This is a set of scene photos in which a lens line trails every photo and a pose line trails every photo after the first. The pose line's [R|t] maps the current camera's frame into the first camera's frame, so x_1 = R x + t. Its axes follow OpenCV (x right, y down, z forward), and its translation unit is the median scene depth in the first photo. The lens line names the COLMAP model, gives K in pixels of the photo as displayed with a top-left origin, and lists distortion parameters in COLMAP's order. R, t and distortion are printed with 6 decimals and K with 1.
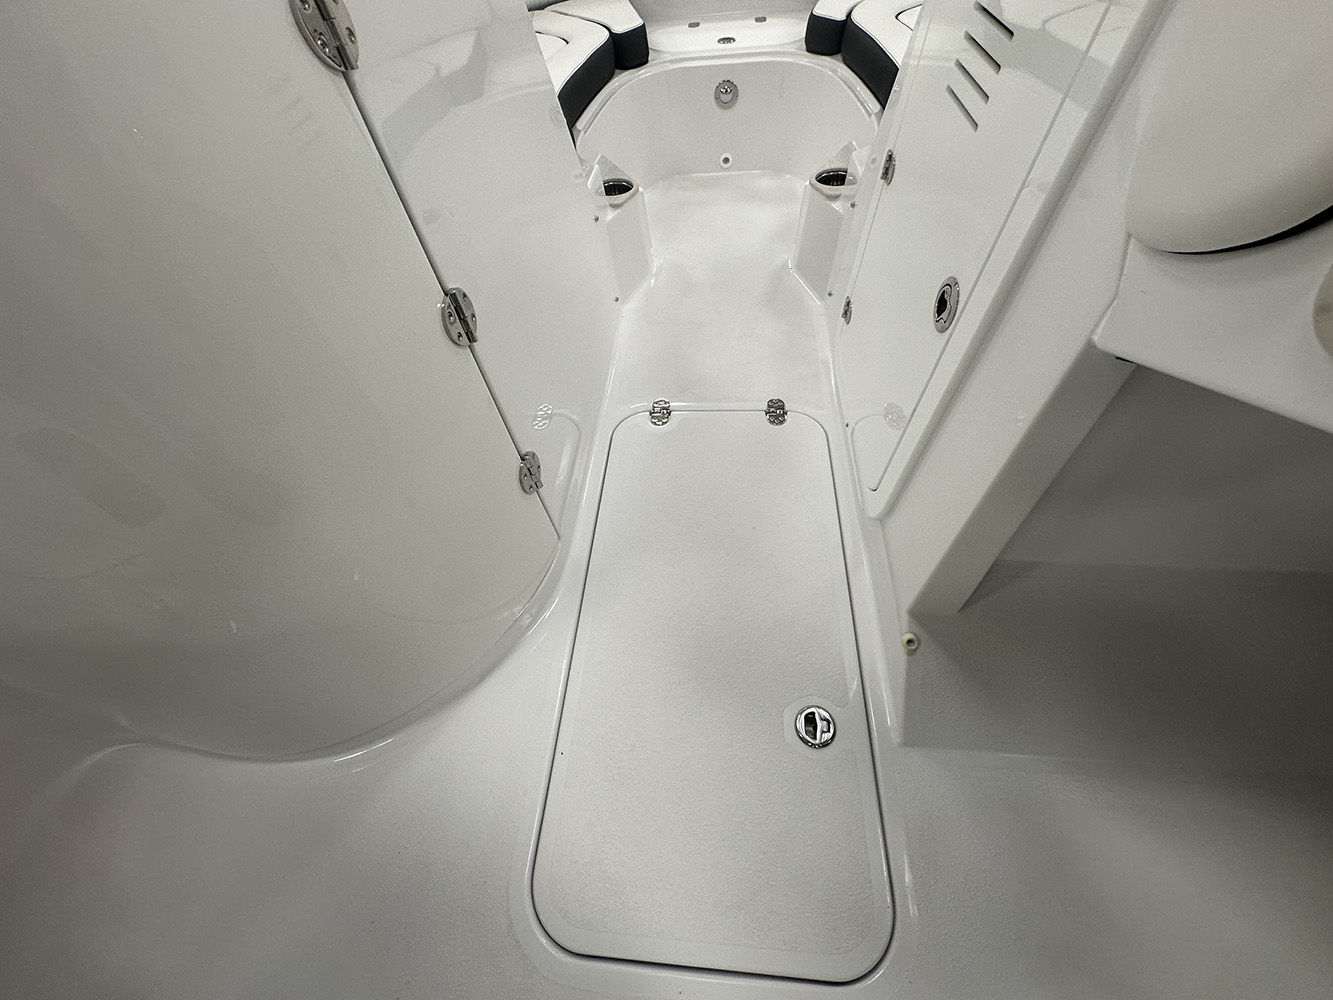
lens RADIAL K [[539.1, 0, 669.4], [0, 539.1, 500.6], [0, 0, 1]] dist [0.002689, 0.000548]
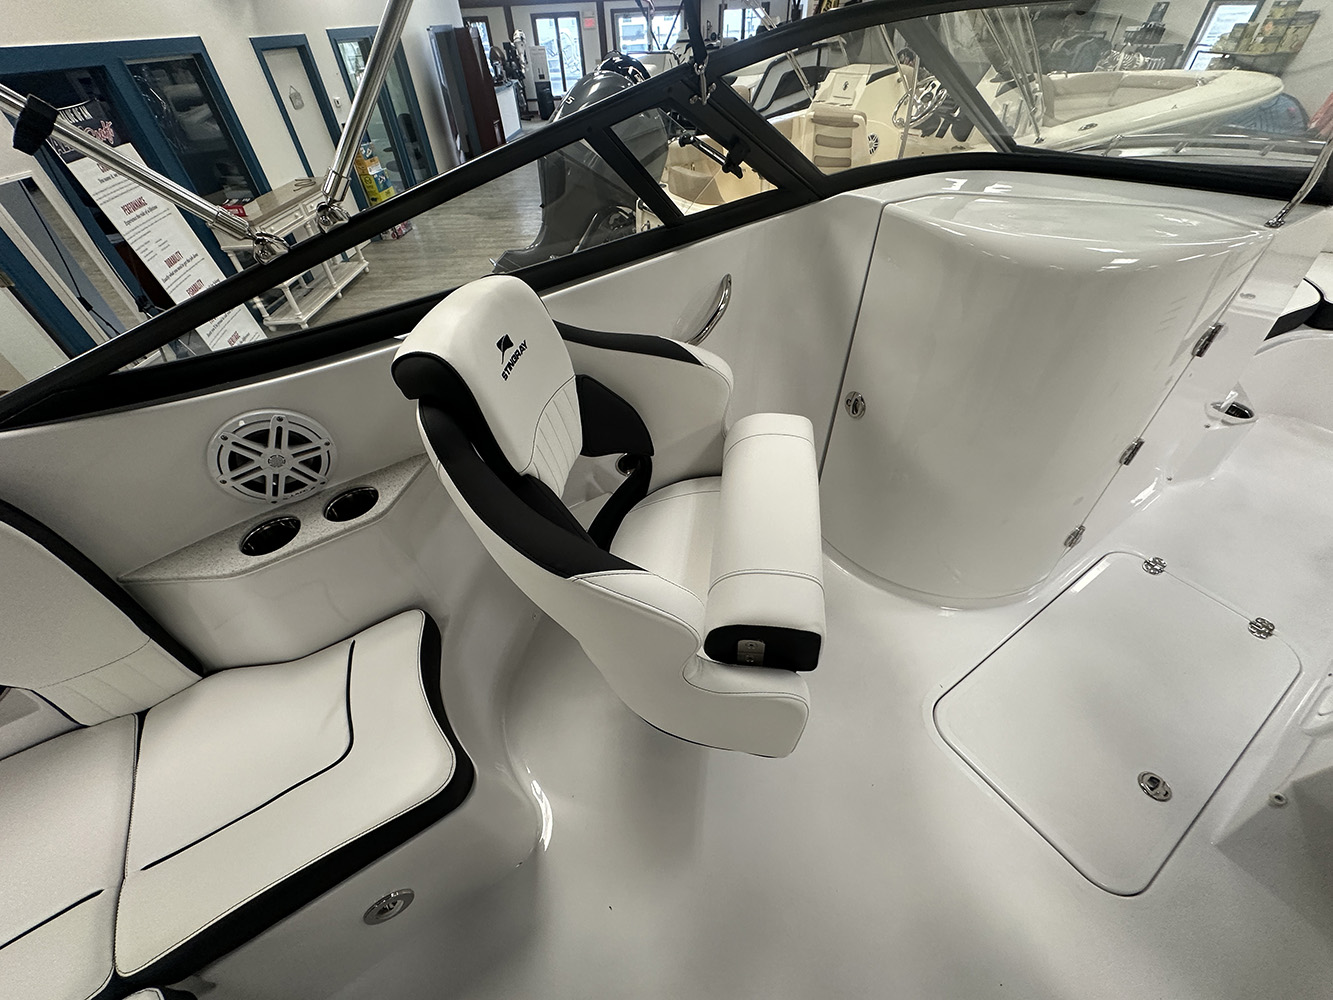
lens RADIAL K [[539.1, 0, 667.9], [0, 539.1, 498.3], [0, 0, 1]] dist [0.002689, 0.000548]
pose [[0.617974, 0.590994, -0.518492, -0.158036], [-0.643093, 0.759355, 0.099054, 0.330869], [0.452260, 0.272226, 0.849326, -0.673553]]
